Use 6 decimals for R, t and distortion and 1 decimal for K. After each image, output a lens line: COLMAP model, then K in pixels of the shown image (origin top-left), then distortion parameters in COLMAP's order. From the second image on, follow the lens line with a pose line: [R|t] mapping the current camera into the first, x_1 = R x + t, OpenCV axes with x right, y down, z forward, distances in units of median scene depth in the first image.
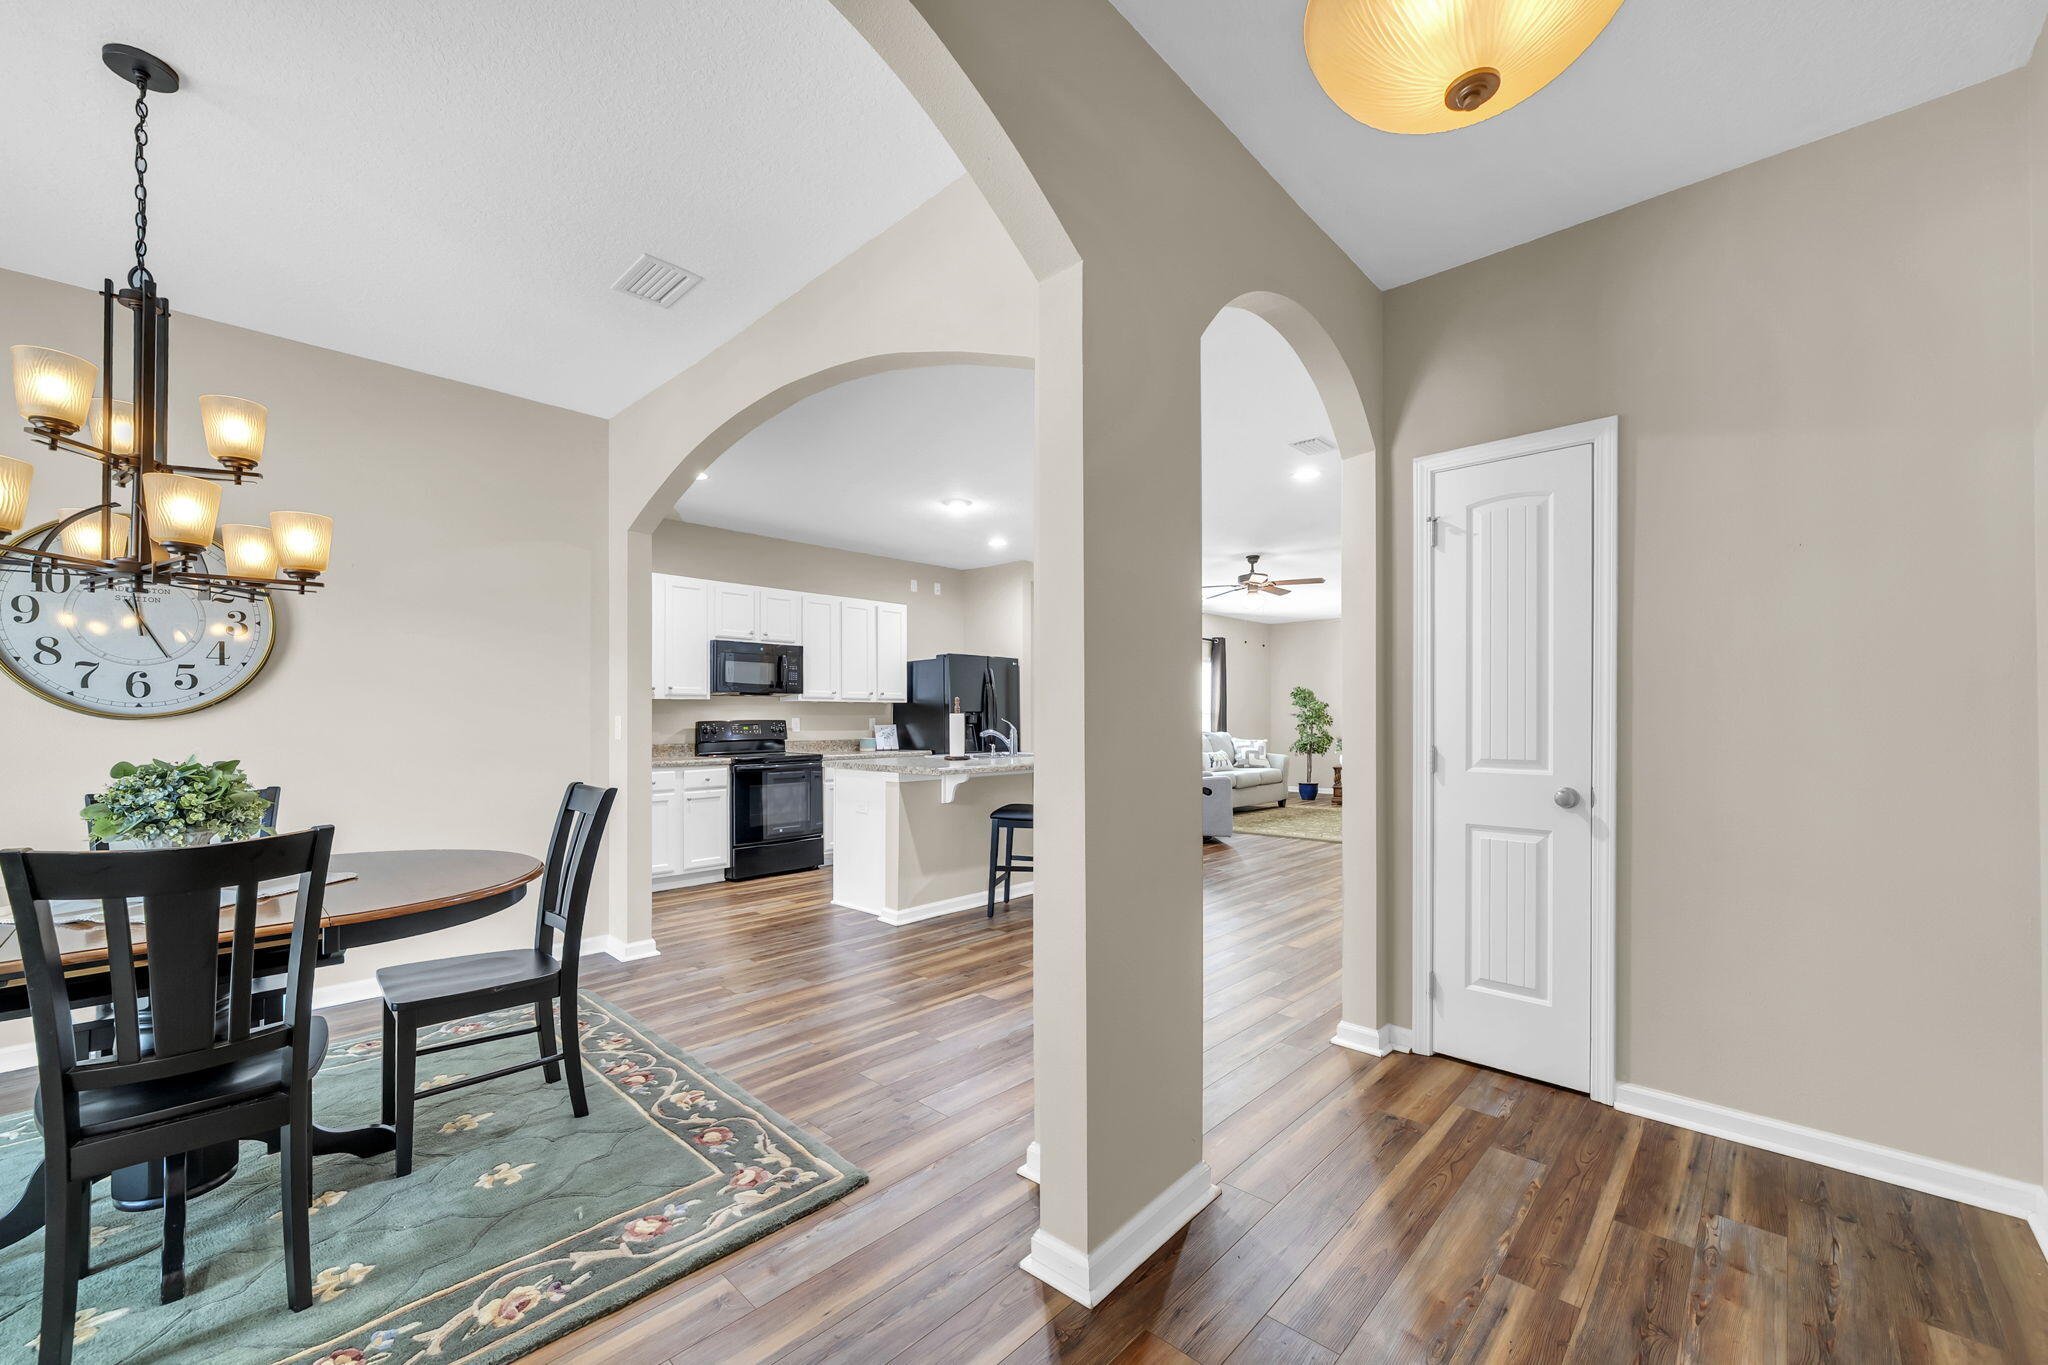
lens RADIAL K [[801.0, 0, 1013.1], [0, 801.0, 712.8], [0, 0, 1]] dist [-0.000677, 0.000045]
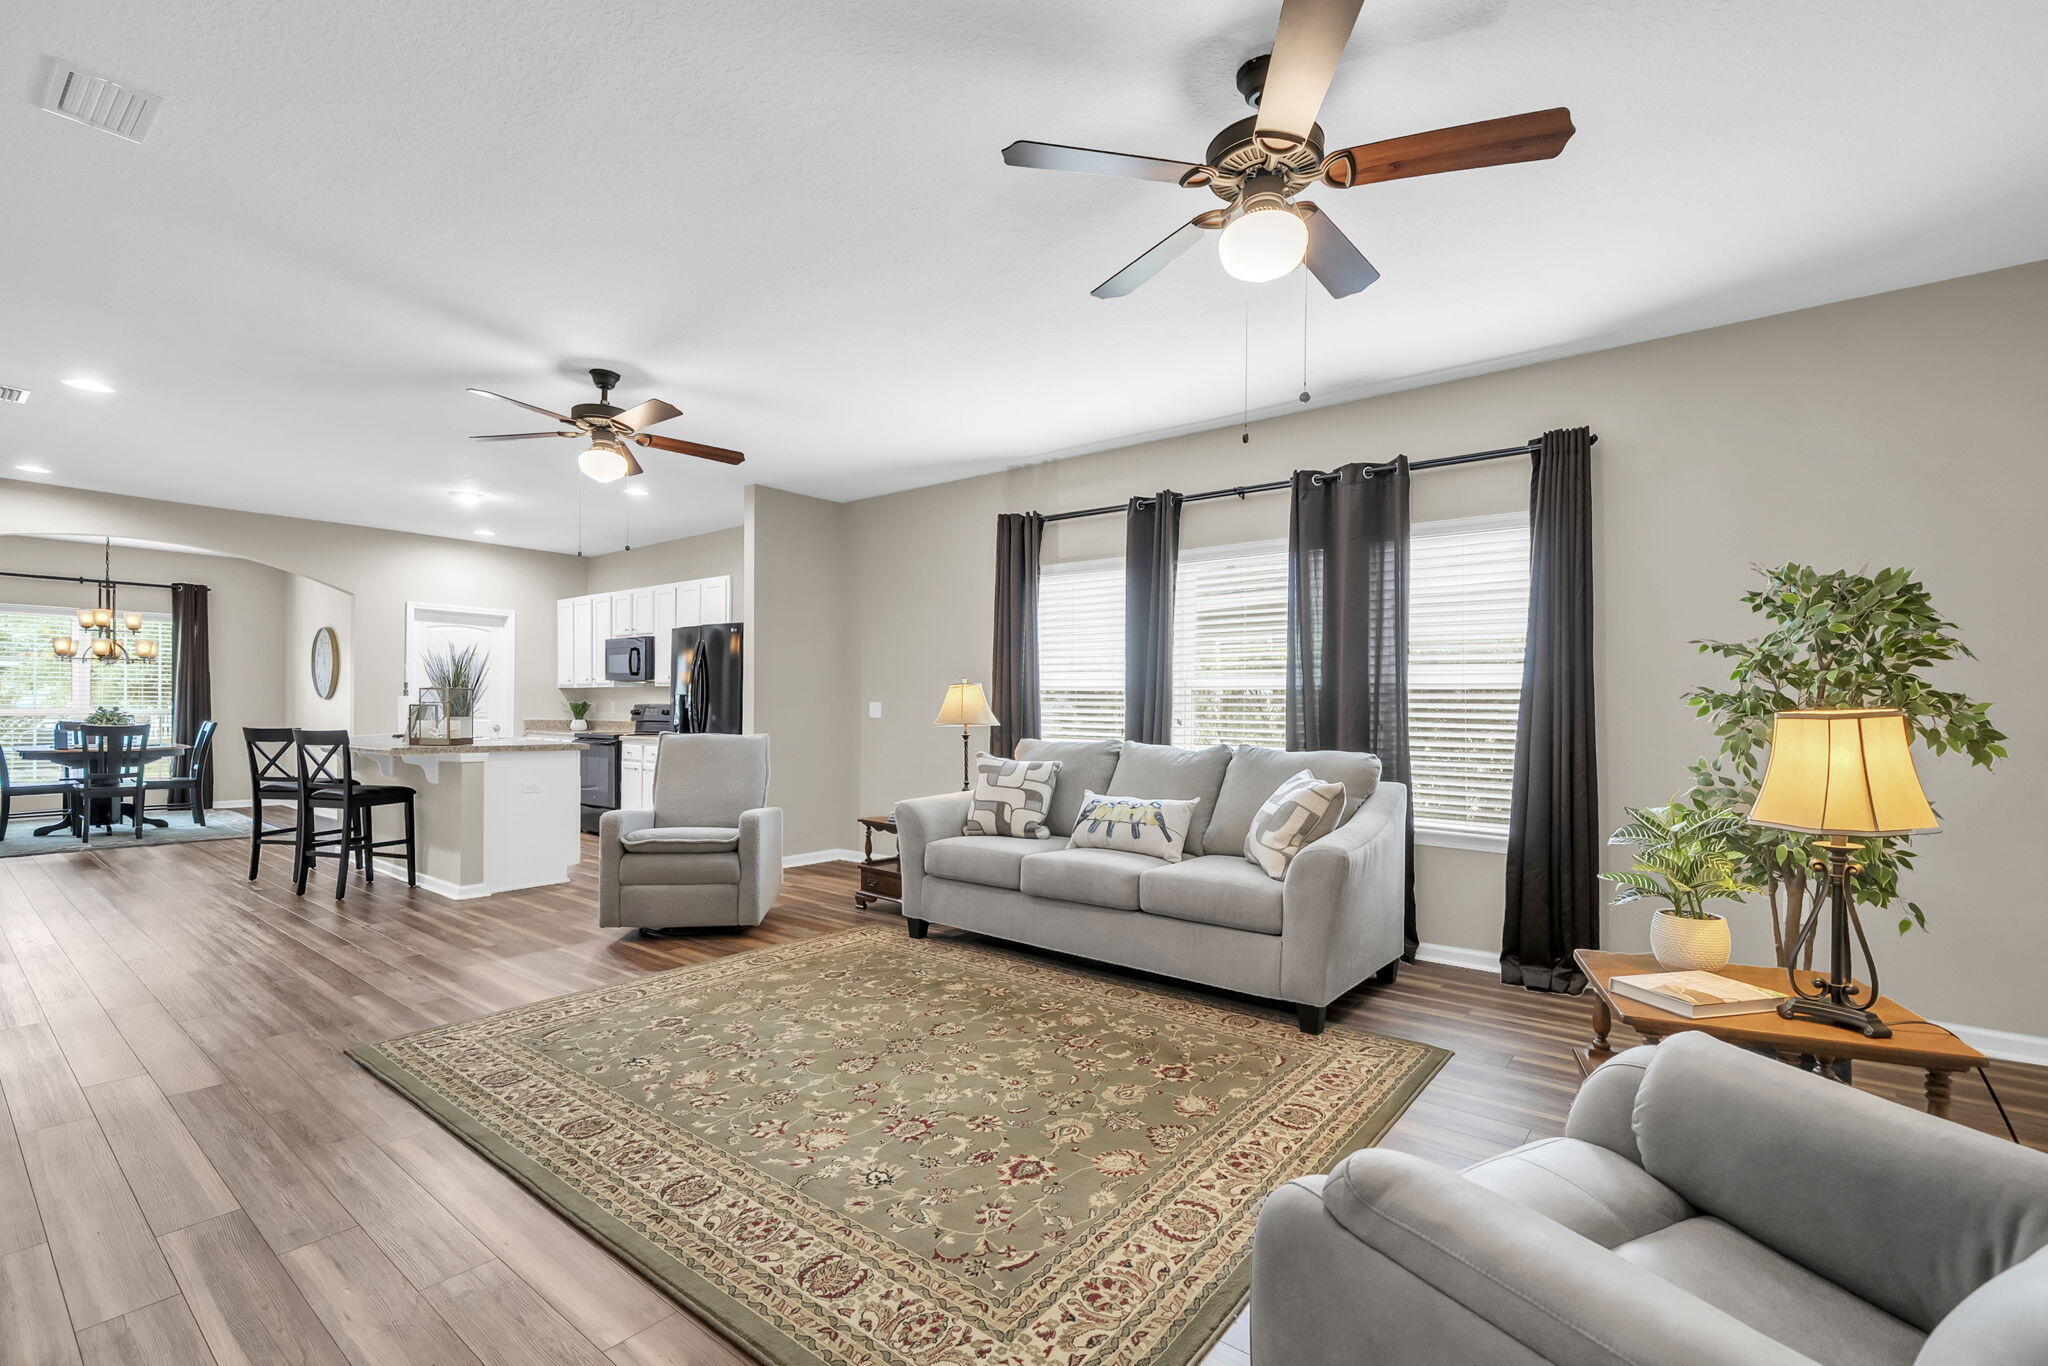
lens RADIAL K [[910.9, 0, 1020.3], [0, 910.9, 710.3], [0, 0, 1]] dist [-0.000250, -0.000148]
pose [[0.090613, 0.006665, -0.995864, 1.802672], [-0.001189, 0.999978, 0.006584, 0.017174], [0.995885, 0.000588, 0.090619, 2.460307]]
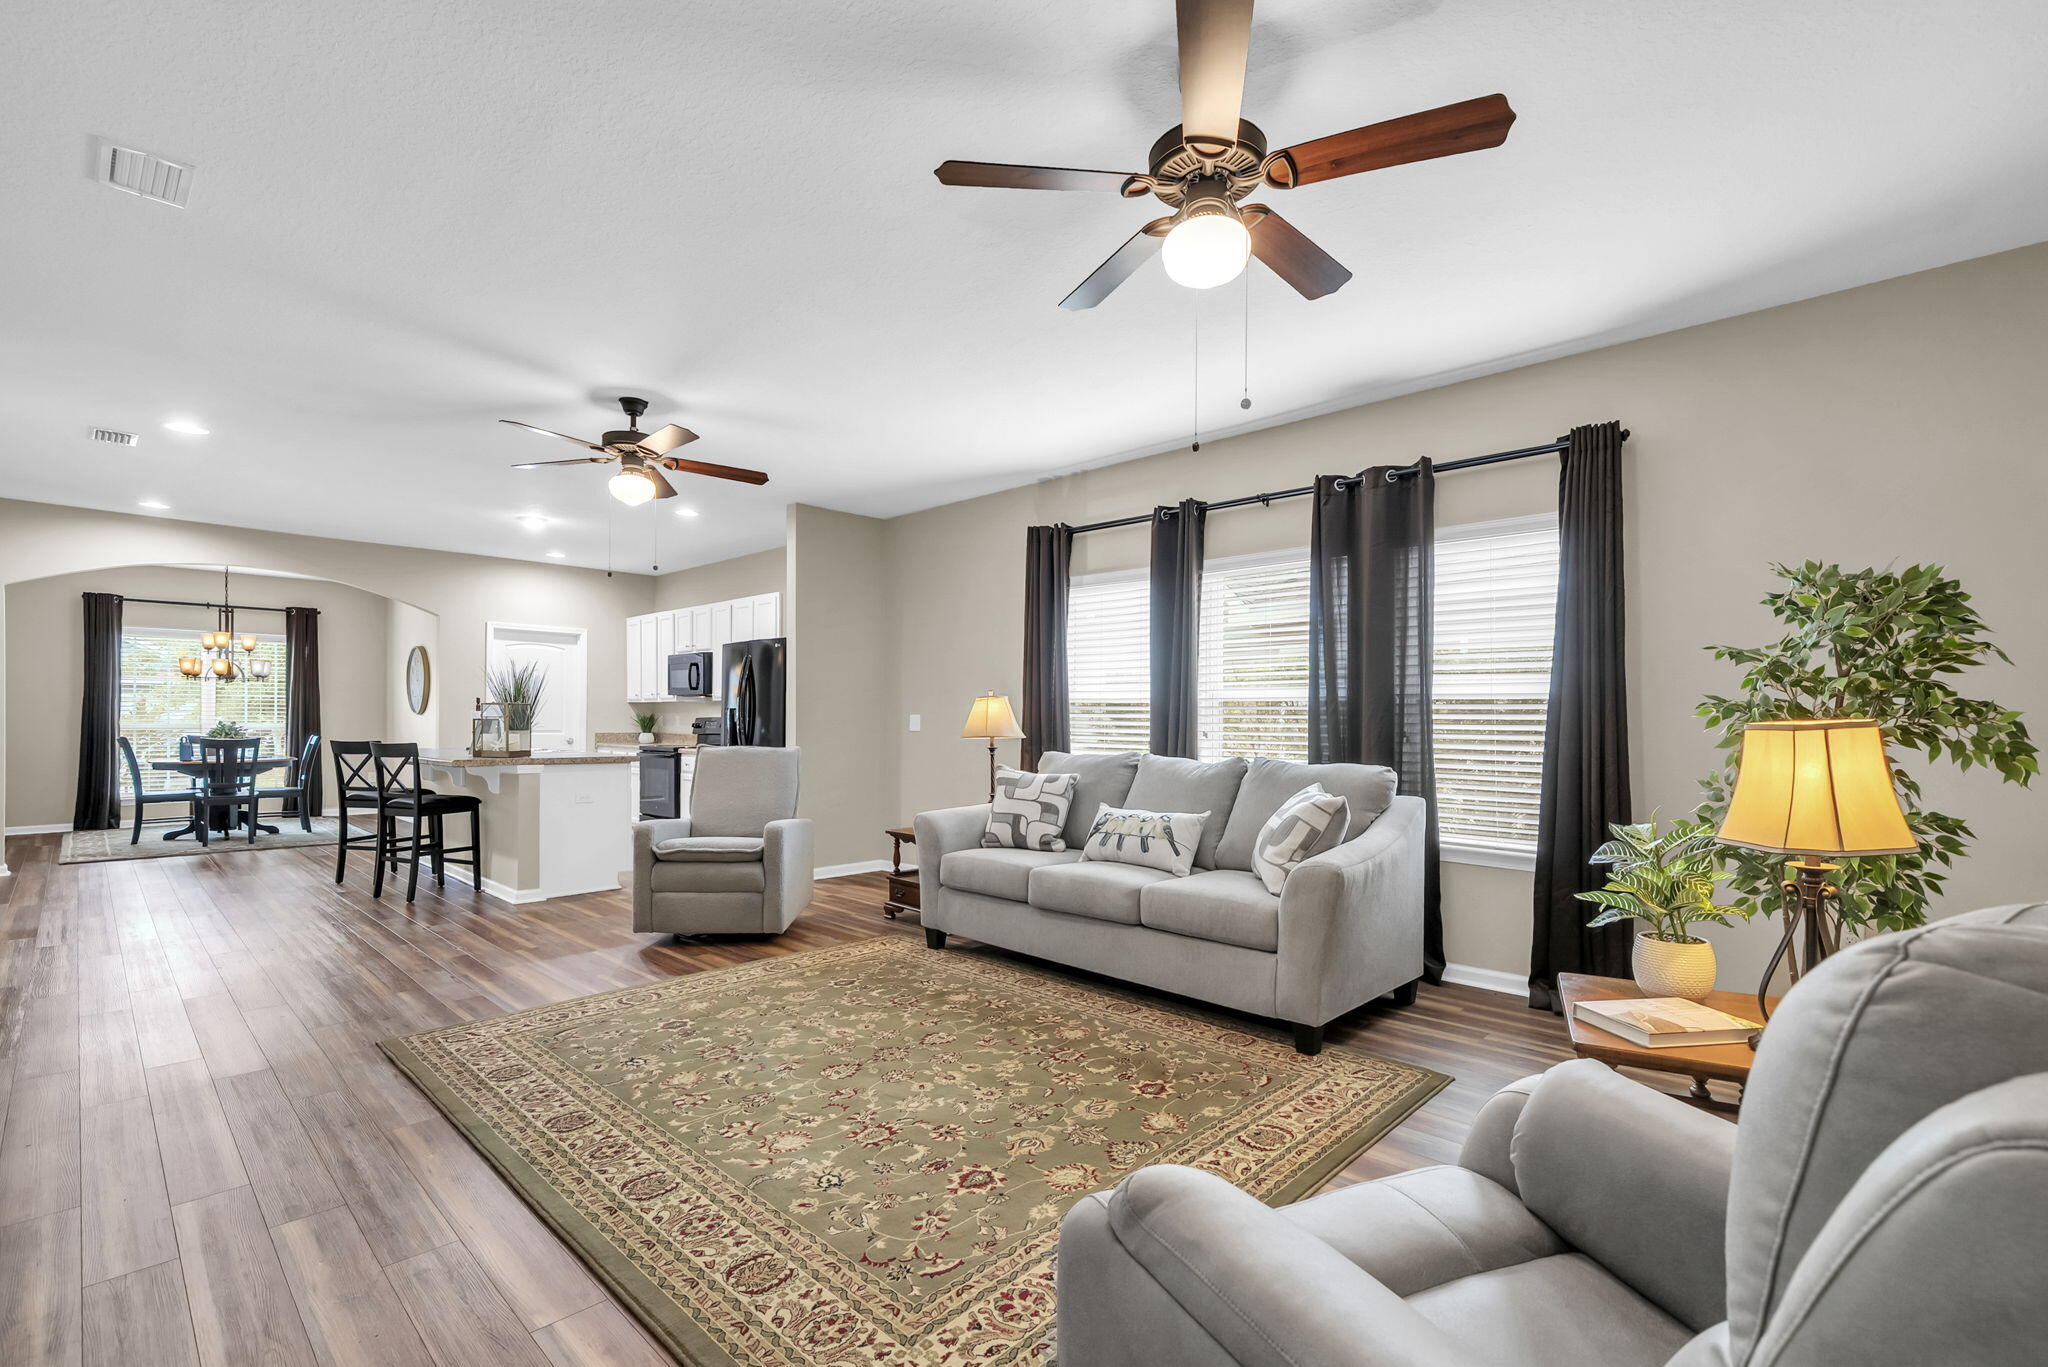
lens RADIAL K [[914.8, 0, 1021.9], [0, 914.8, 720.1], [0, 0, 1]] dist [-0.000607, -0.000029]
pose [[-0.000316, 0.003797, -0.999993, 1.813149], [0.002239, 0.999990, 0.003796, 0.016878], [0.999997, -0.002238, -0.000325, 2.552424]]
